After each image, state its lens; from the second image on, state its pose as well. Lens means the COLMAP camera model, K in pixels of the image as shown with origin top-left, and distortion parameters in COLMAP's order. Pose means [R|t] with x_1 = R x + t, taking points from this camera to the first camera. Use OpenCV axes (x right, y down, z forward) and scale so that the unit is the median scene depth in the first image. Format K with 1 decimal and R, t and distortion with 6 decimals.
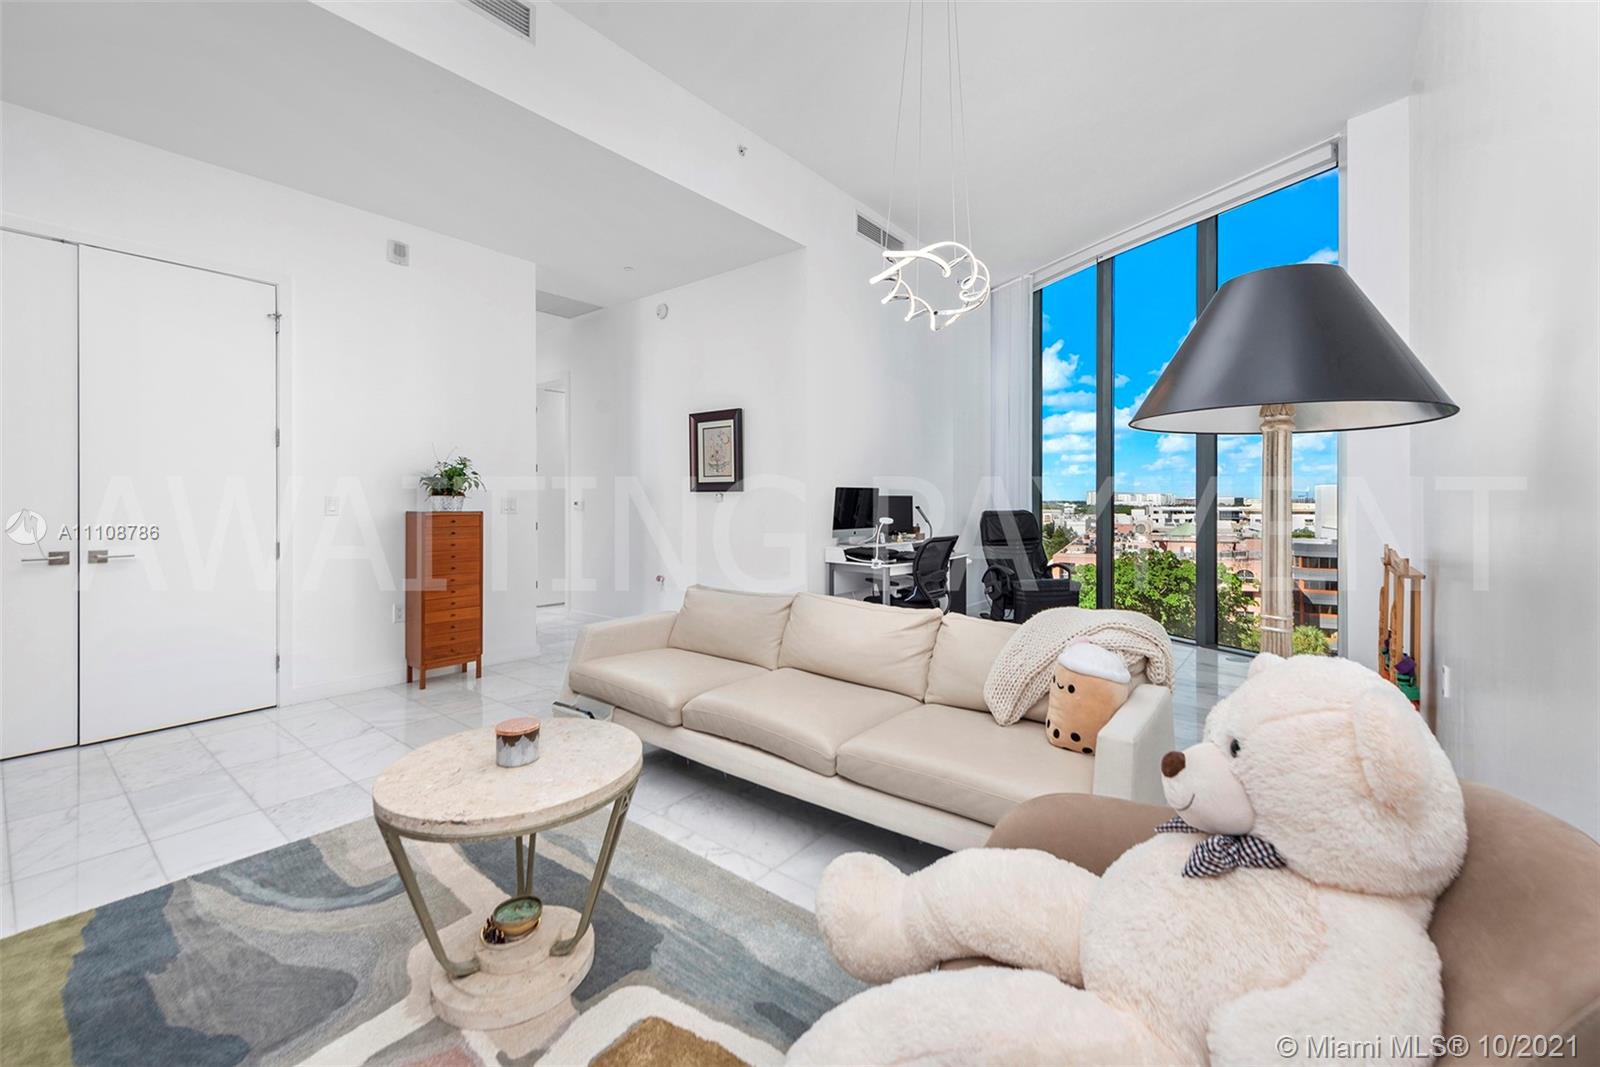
lens RADIAL K [[637.8, 0, 827.8], [0, 637.8, 501.2], [0, 0, 1]] dist [0.000866, 0.000056]
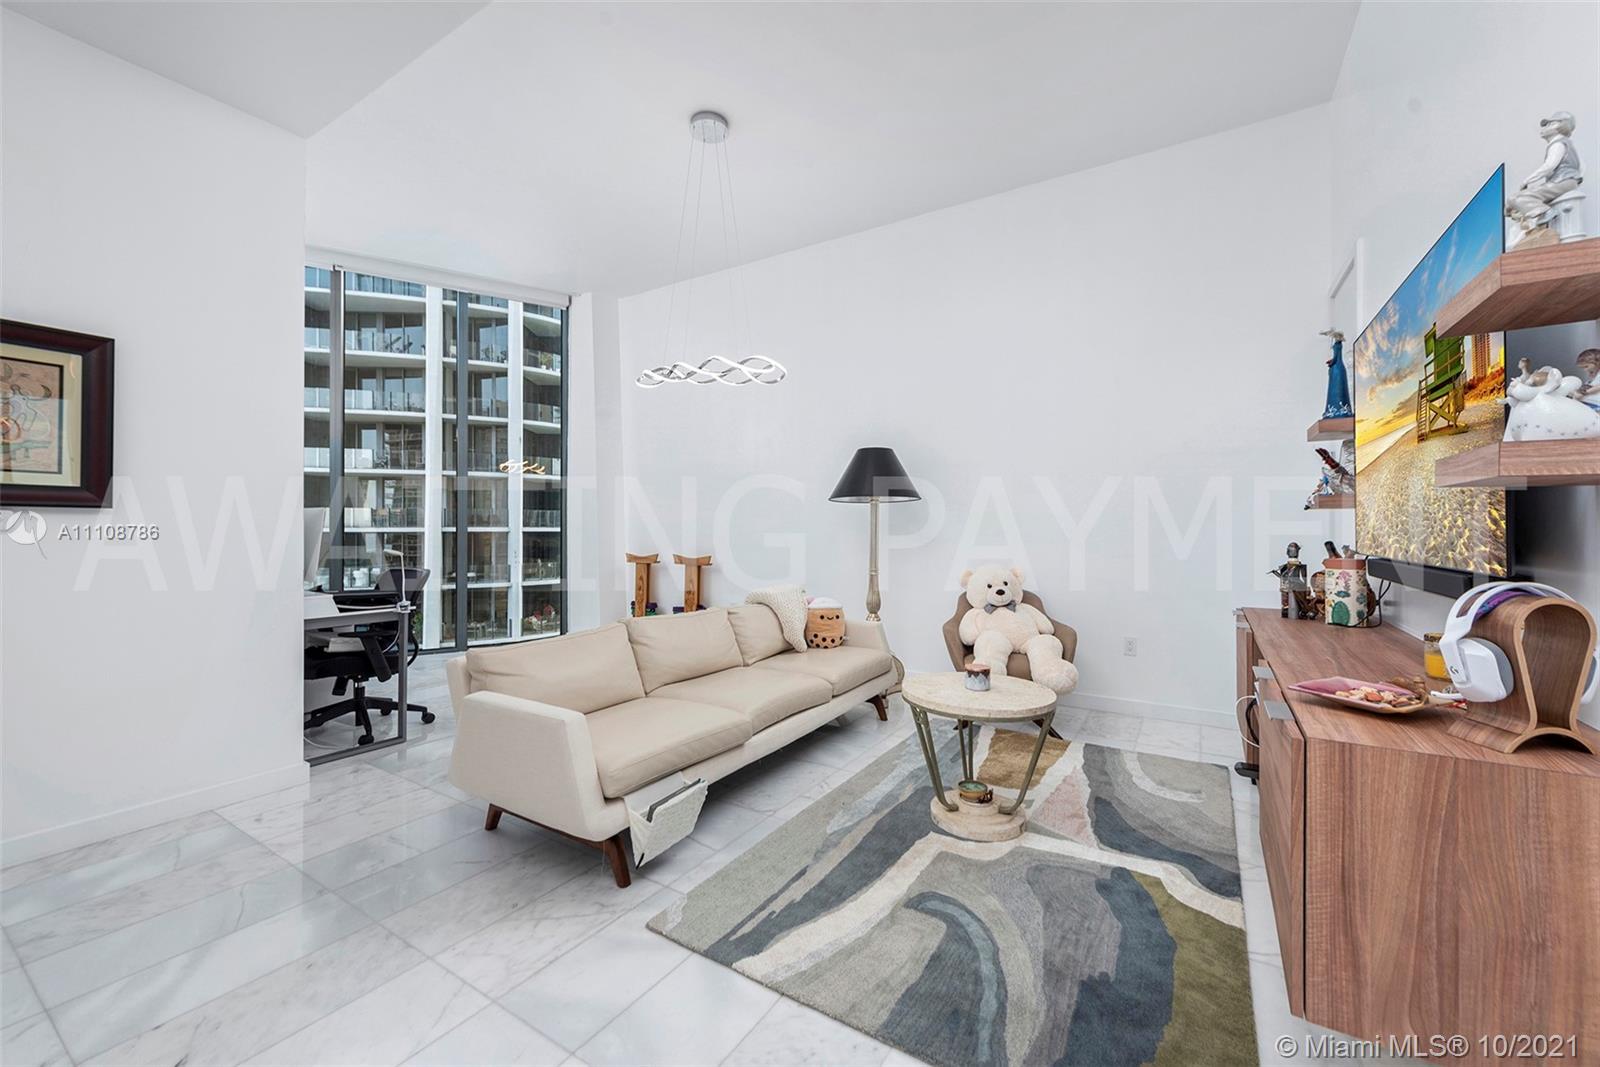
lens RADIAL K [[637.8, 0, 827.8], [0, 637.8, 501.2], [0, 0, 1]] dist [0.000866, 0.000056]
pose [[-0.100325, 0.029853, 0.994507, -0.862147], [0.010138, 0.999529, -0.028981, -0.002489], [-0.994903, 0.007174, -0.100580, 0.641145]]
